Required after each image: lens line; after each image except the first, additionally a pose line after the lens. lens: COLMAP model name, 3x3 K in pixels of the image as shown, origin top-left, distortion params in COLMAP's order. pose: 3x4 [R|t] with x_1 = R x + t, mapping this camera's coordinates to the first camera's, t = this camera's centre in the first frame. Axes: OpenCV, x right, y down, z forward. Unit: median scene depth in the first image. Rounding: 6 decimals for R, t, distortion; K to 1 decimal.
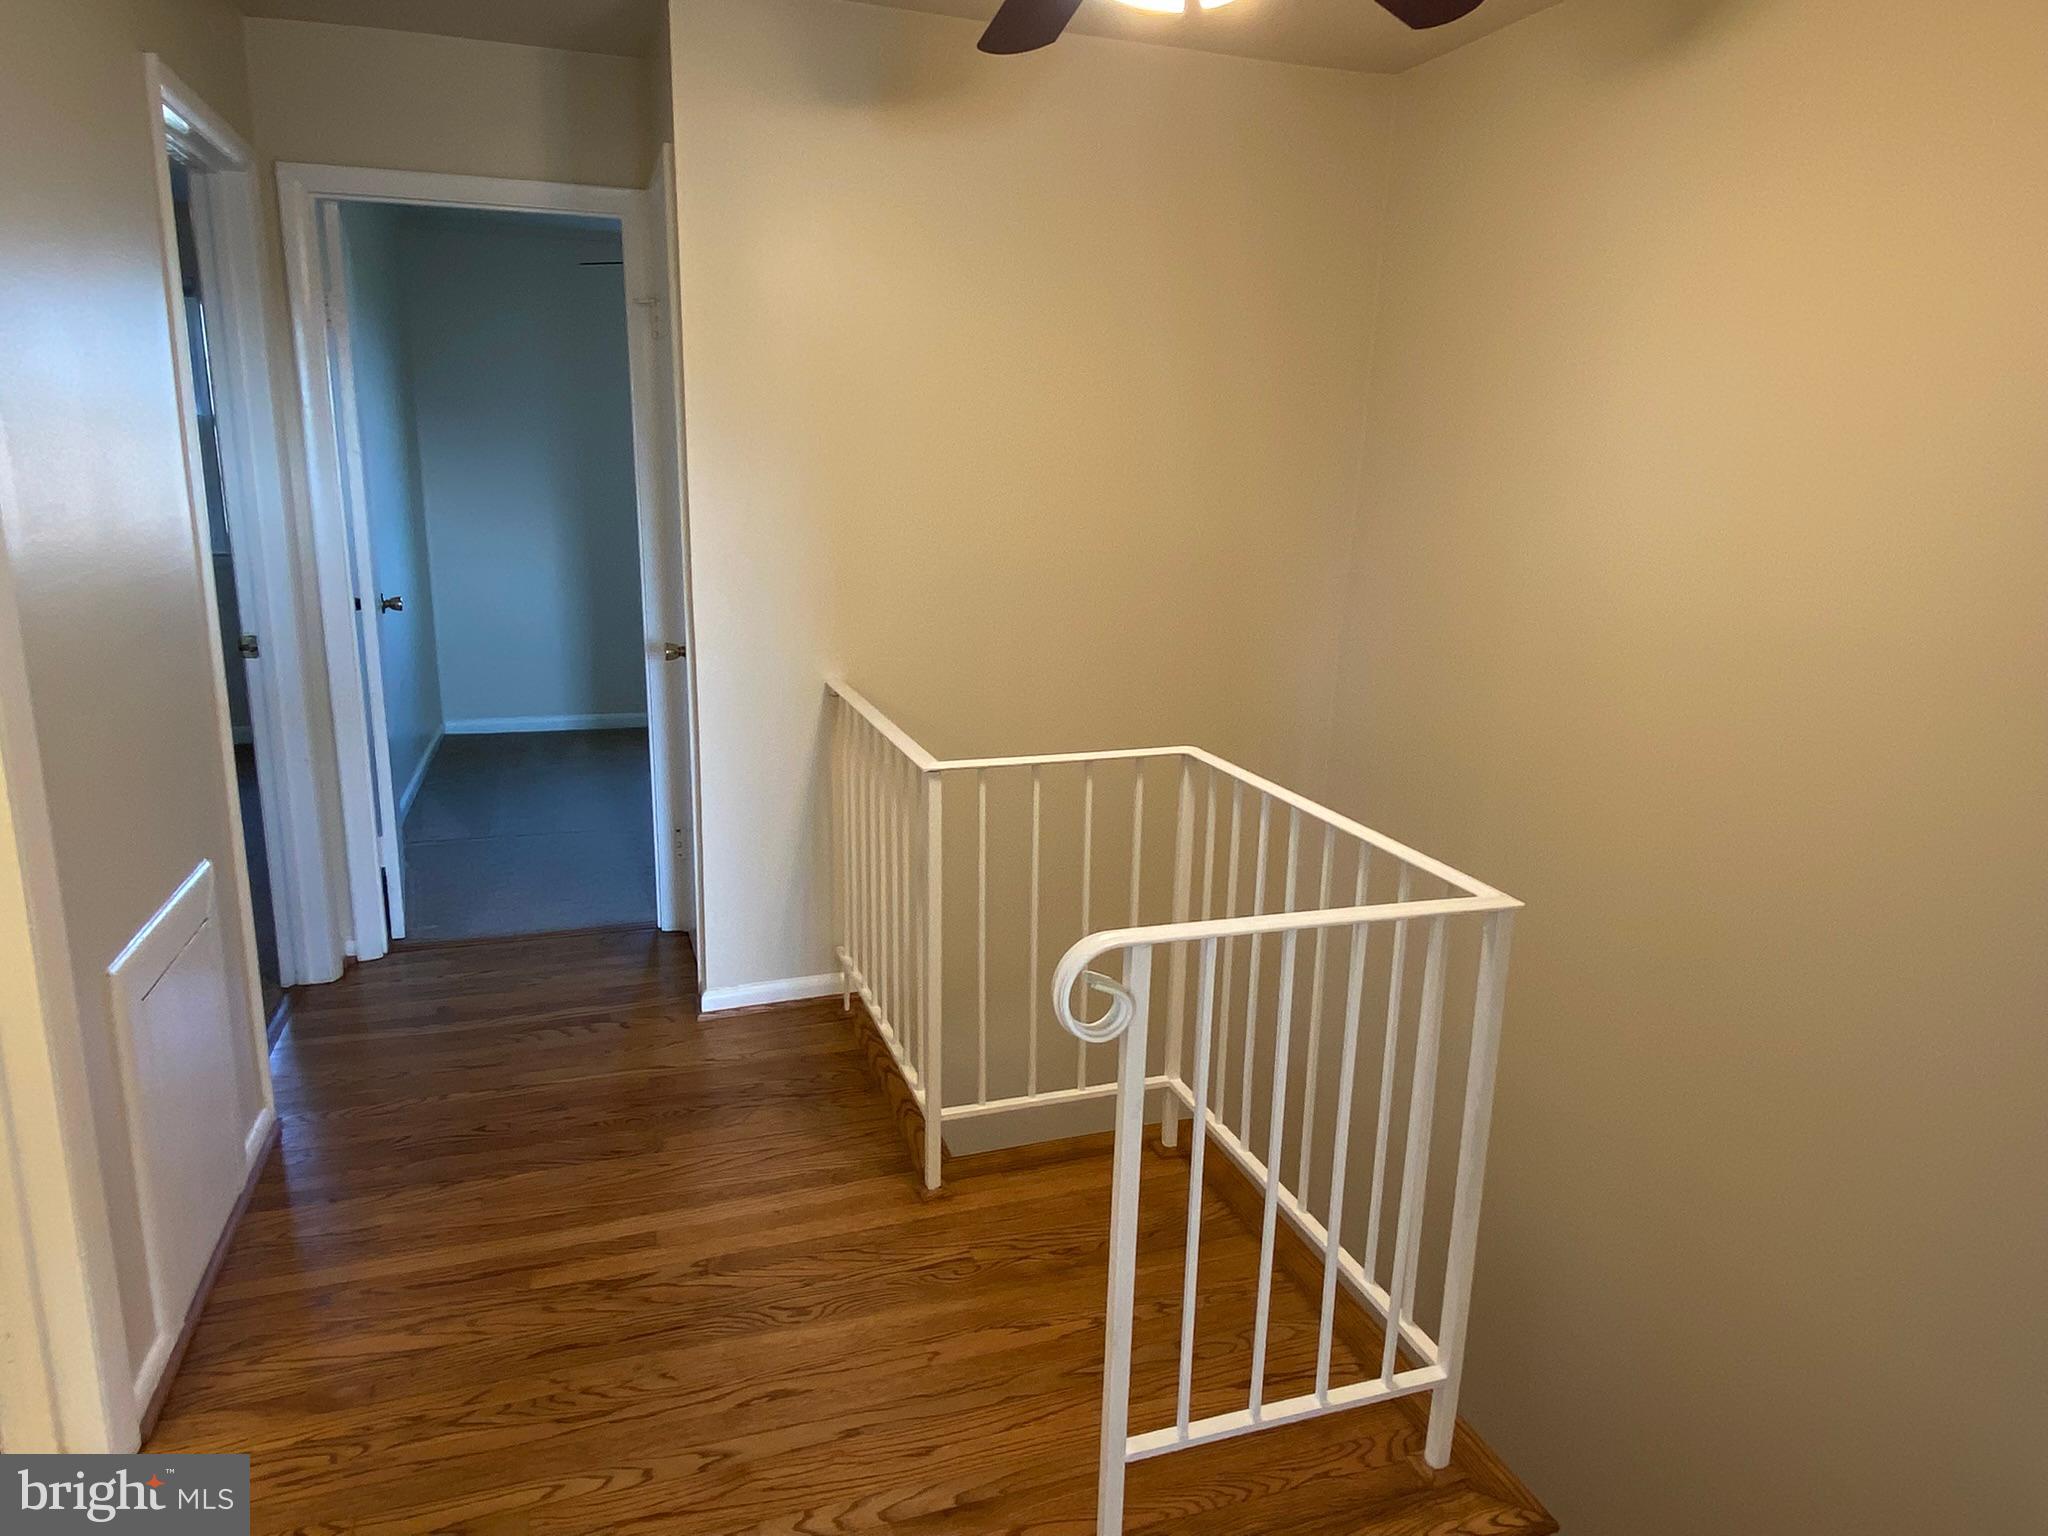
lens RADIAL K [[1306.5, 0, 1024.0], [0, 1306.5, 768.0], [0, 0, 1]] dist [0.067028, -0.077233]
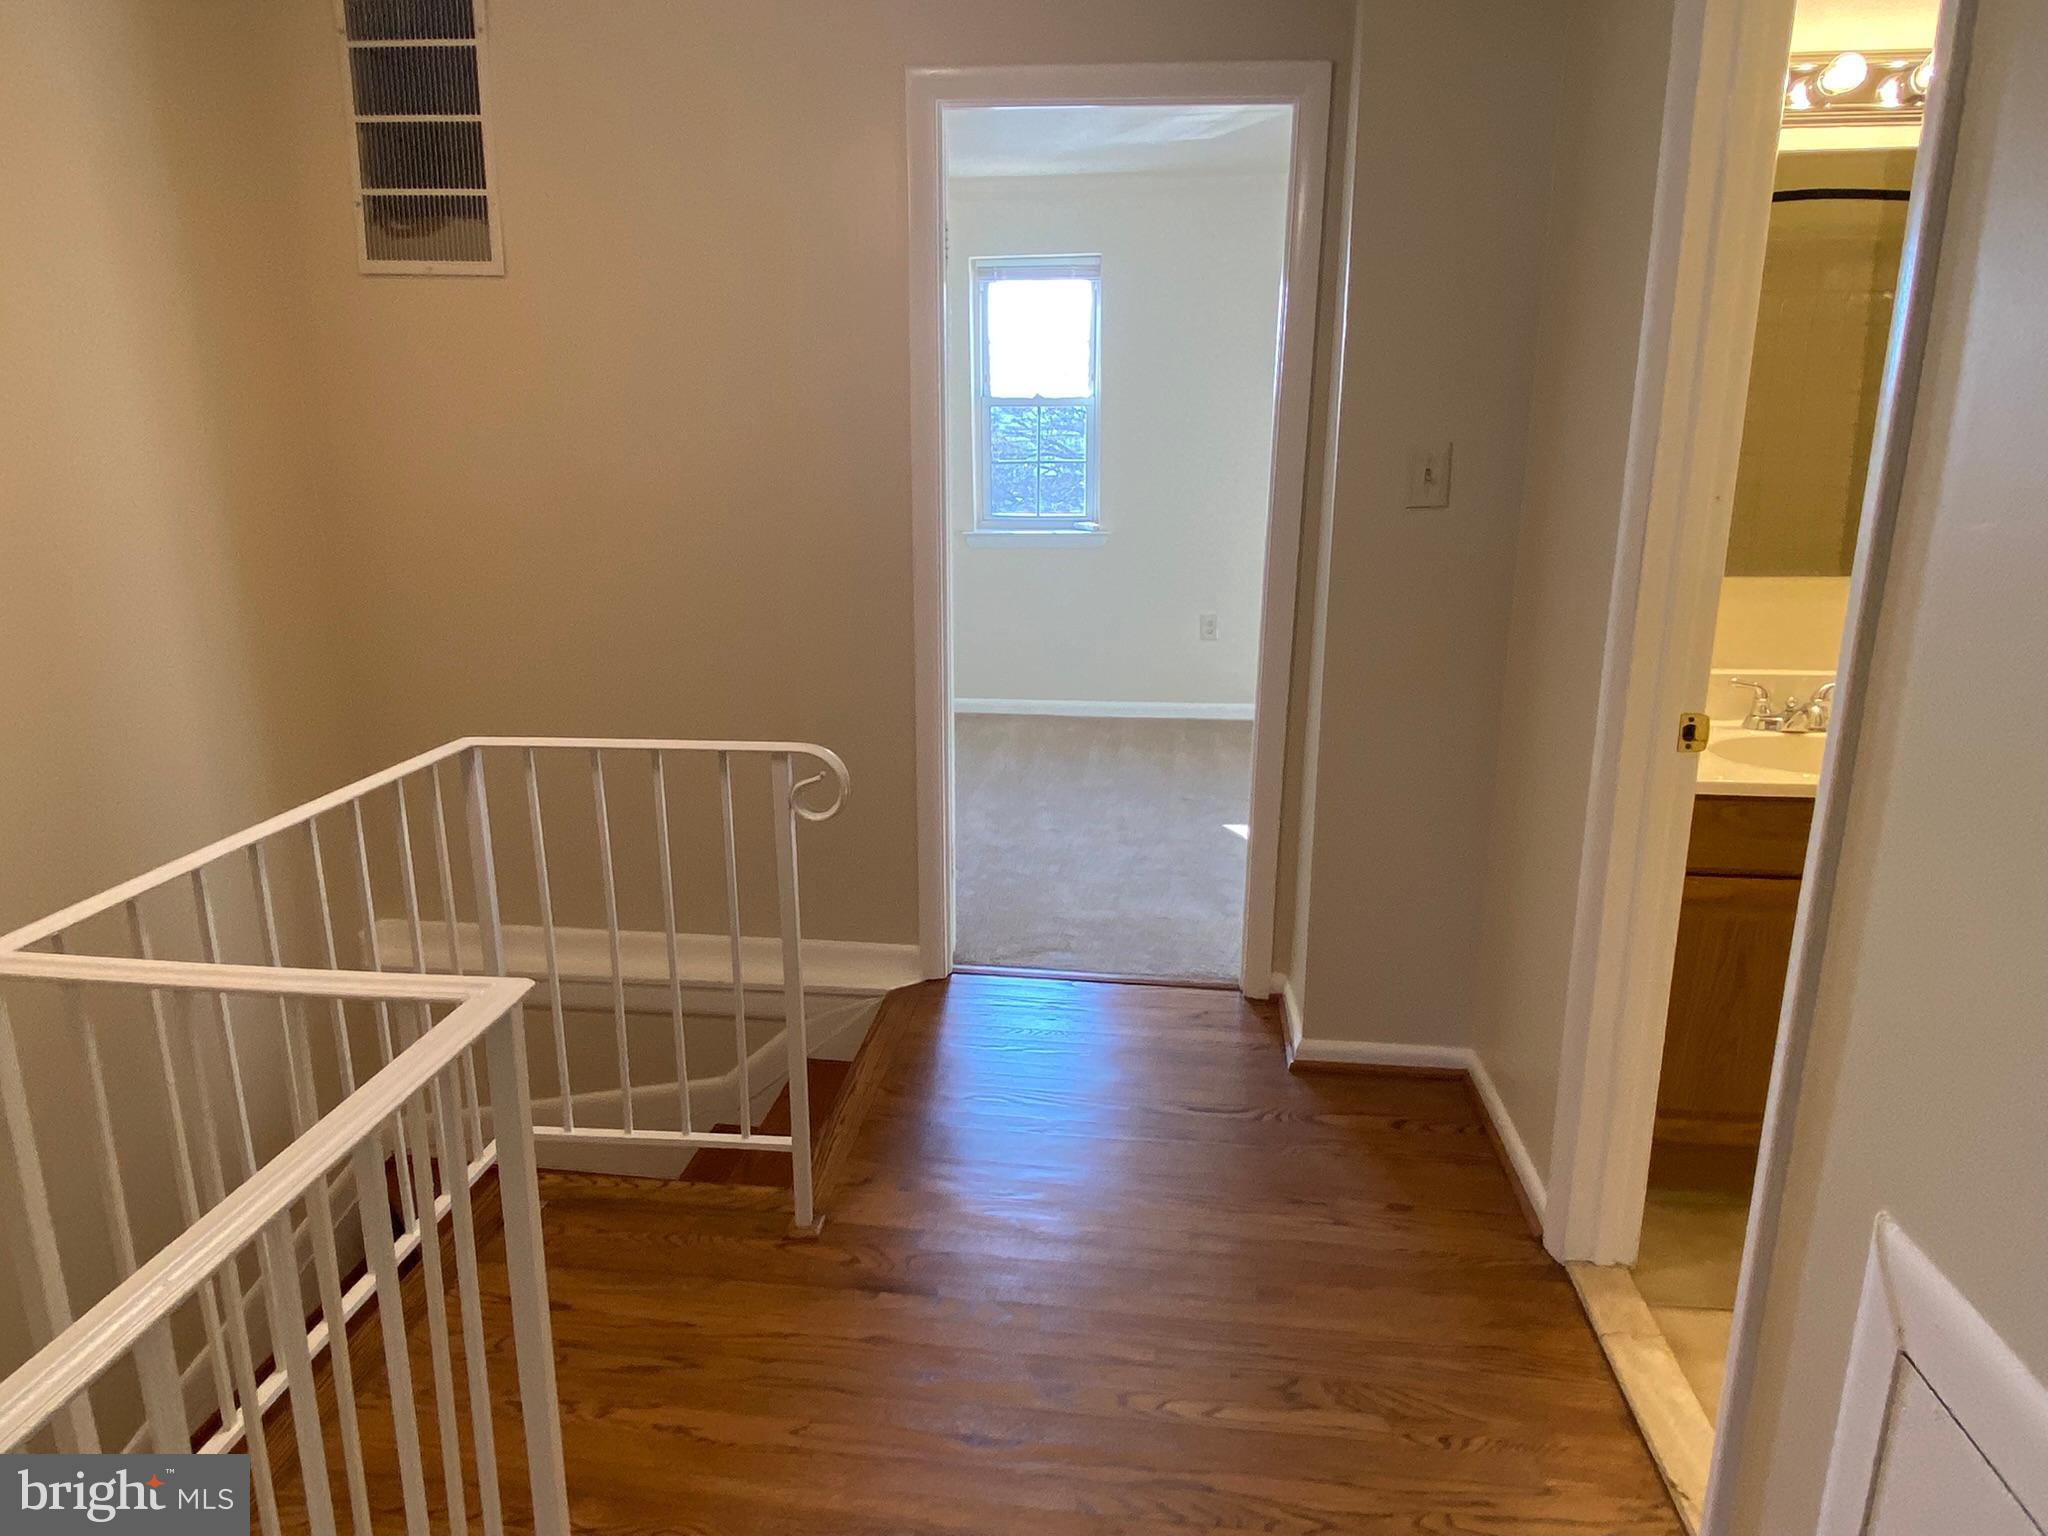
lens RADIAL K [[1306.5, 0, 1024.0], [0, 1306.5, 768.0], [0, 0, 1]] dist [0.067028, -0.077233]
pose [[-0.913473, -0.118368, 0.389303, -0.501449], [0.080019, 0.885812, 0.457093, -0.333452], [-0.398954, 0.448693, -0.799694, 1.473070]]
